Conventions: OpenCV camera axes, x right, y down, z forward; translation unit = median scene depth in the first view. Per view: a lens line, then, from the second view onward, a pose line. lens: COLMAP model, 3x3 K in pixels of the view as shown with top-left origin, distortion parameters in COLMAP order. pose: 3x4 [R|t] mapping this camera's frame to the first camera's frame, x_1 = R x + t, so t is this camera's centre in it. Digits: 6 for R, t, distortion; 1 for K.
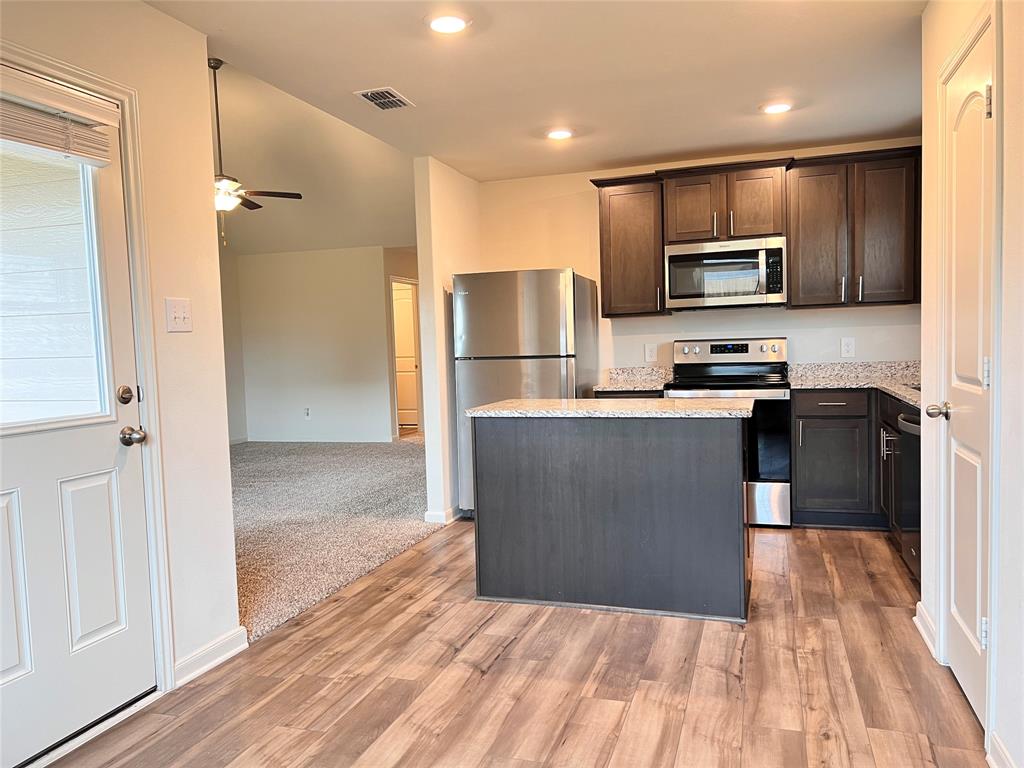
lens RADIAL K [[774.0, 0, 512.0], [0, 774.0, 384.0], [0, 0, 1]] dist [0.052920, -0.069854]
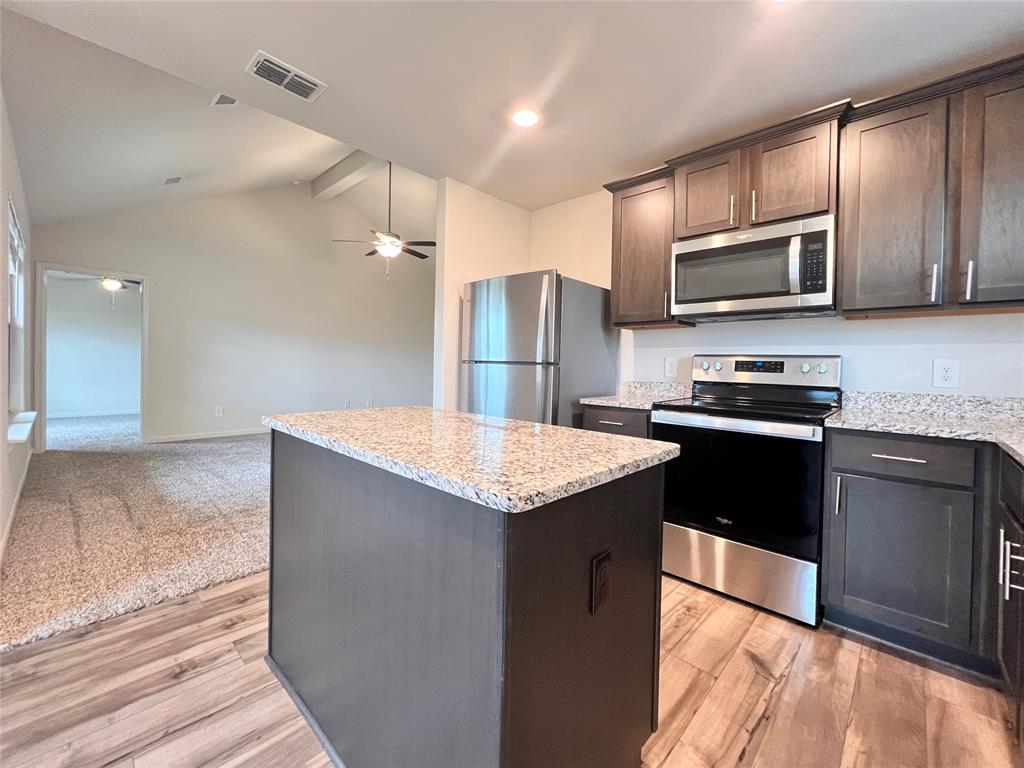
lens RADIAL K [[424.6, 0, 512.0], [0, 424.6, 367.1], [0, 0, 1]] dist [-0.000525, -0.000270]
pose [[0.904812, 0.054250, -0.422342, 0.260577], [-0.071175, 0.997165, -0.024396, -0.016821], [0.419822, 0.052134, 0.906108, 0.536521]]
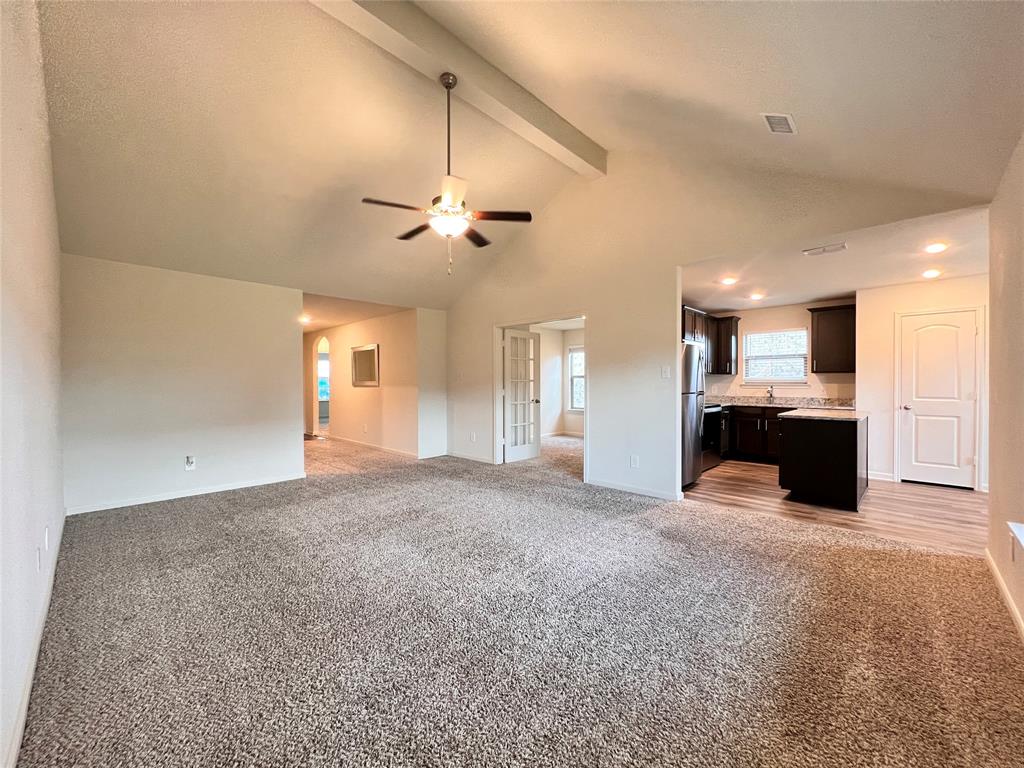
lens RADIAL K [[405.0, 0, 512.0], [0, 405.0, 384.0], [0, 0, 1]] dist [-0.003521, 0.000259]
pose [[0.438421, 0.028786, 0.898309, -1.056295], [0.035159, 0.998173, -0.049145, -0.024733], [-0.898082, 0.053130, 0.436608, 1.015038]]
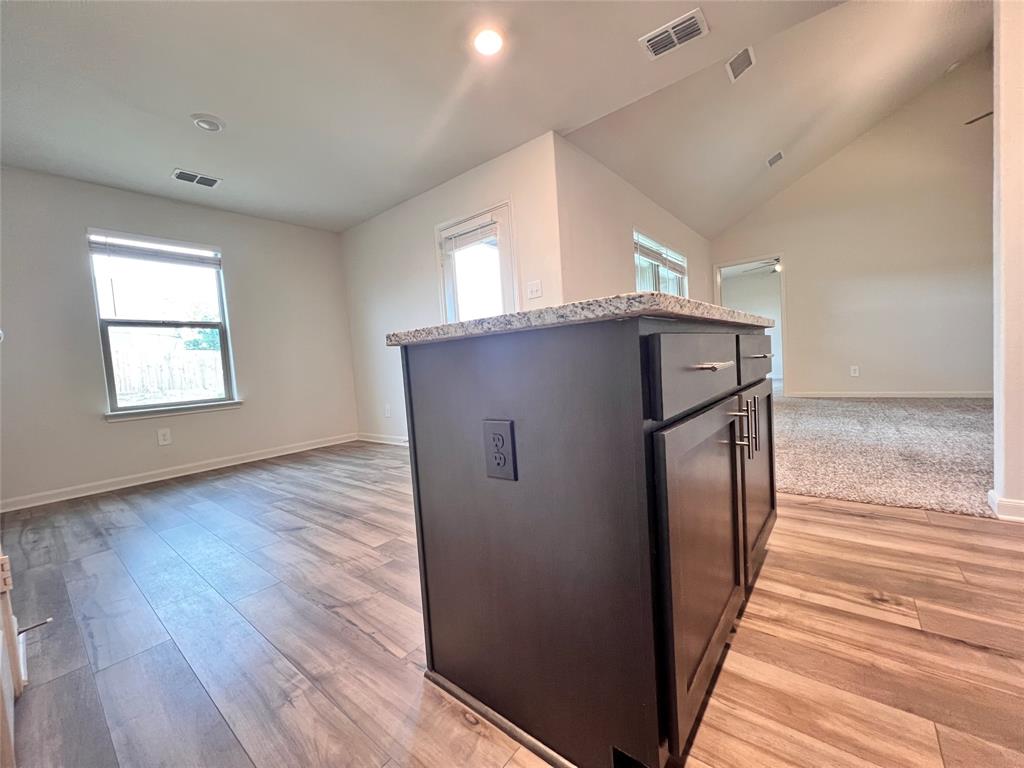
lens RADIAL K [[405.0, 0, 512.0], [0, 405.0, 384.0], [0, 0, 1]] dist [-0.003521, 0.000259]
pose [[-0.353318, 0.109469, -0.929076, 0.376305], [0.030773, 0.993953, 0.105410, 0.027847], [0.934997, 0.008653, -0.354550, 0.802493]]
